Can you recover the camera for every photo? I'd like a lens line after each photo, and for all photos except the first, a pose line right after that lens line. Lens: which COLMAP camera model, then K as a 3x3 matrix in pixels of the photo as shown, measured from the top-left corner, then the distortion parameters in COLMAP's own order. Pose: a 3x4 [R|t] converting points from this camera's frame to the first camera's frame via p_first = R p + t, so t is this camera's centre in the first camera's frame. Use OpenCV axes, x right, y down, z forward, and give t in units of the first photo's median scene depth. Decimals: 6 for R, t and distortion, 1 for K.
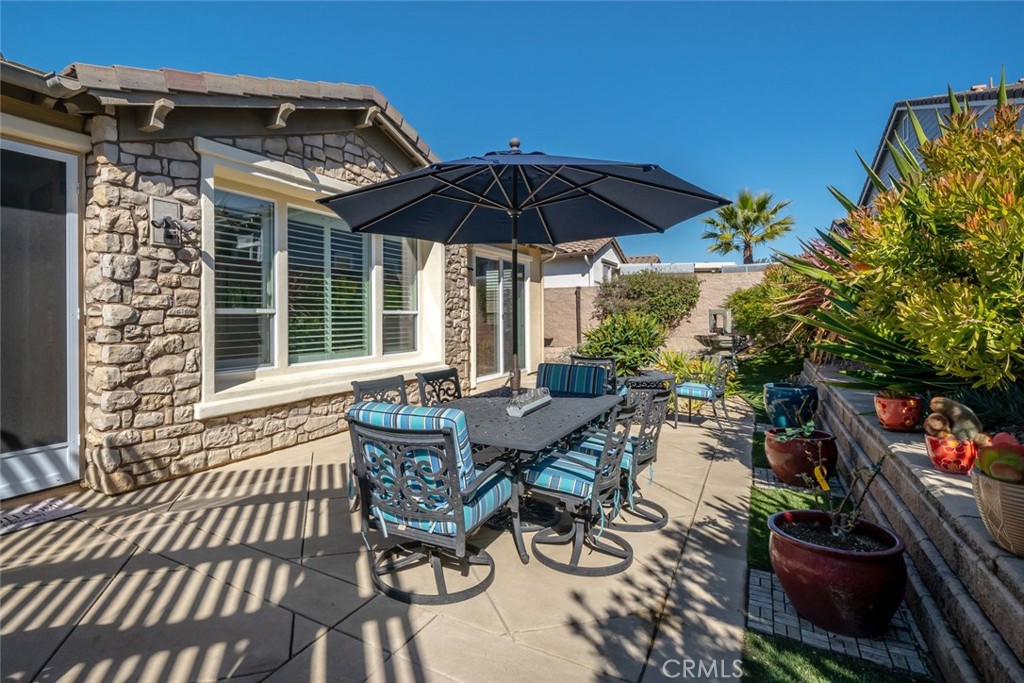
lens RADIAL K [[519.3, 0, 441.2], [0, 519.3, 316.3], [0, 0, 1]] dist [0.001901, 0.000407]
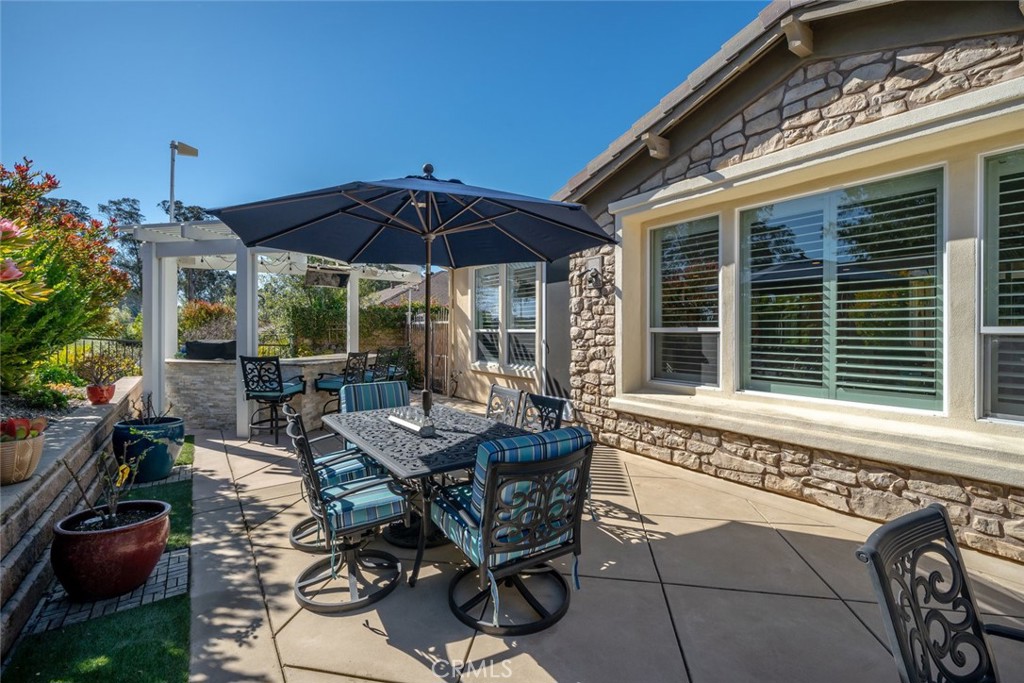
lens RADIAL K [[444.9, 0, 513.0], [0, 444.9, 331.5], [0, 0, 1]] dist [-0.000322, -0.000142]
pose [[-0.390951, 0.008848, -0.920369, 0.749391], [0.002316, 0.999960, 0.008630, -0.018781], [0.920408, 0.001243, -0.390956, 1.270554]]
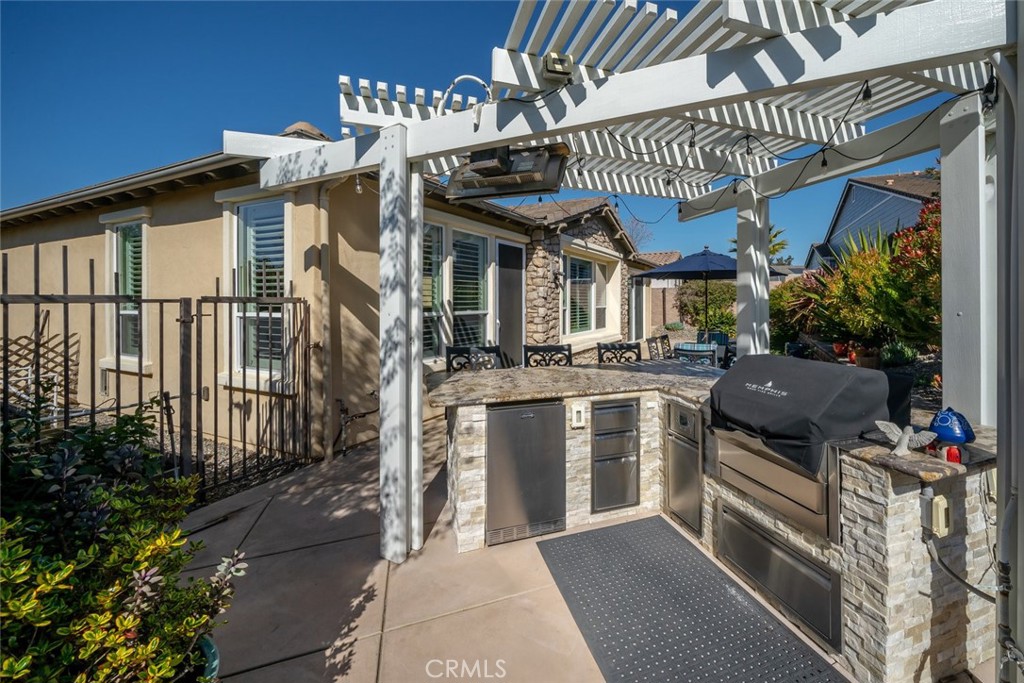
lens RADIAL K [[421.7, 0, 556.1], [0, 421.7, 300.2], [0, 0, 1]] dist [-0.000282, 0.000003]
pose [[0.994169, 0.005881, 0.107672, -0.708758], [-0.005683, 0.999982, -0.002142, -0.048619], [-0.107683, 0.001518, 0.994184, -0.866220]]
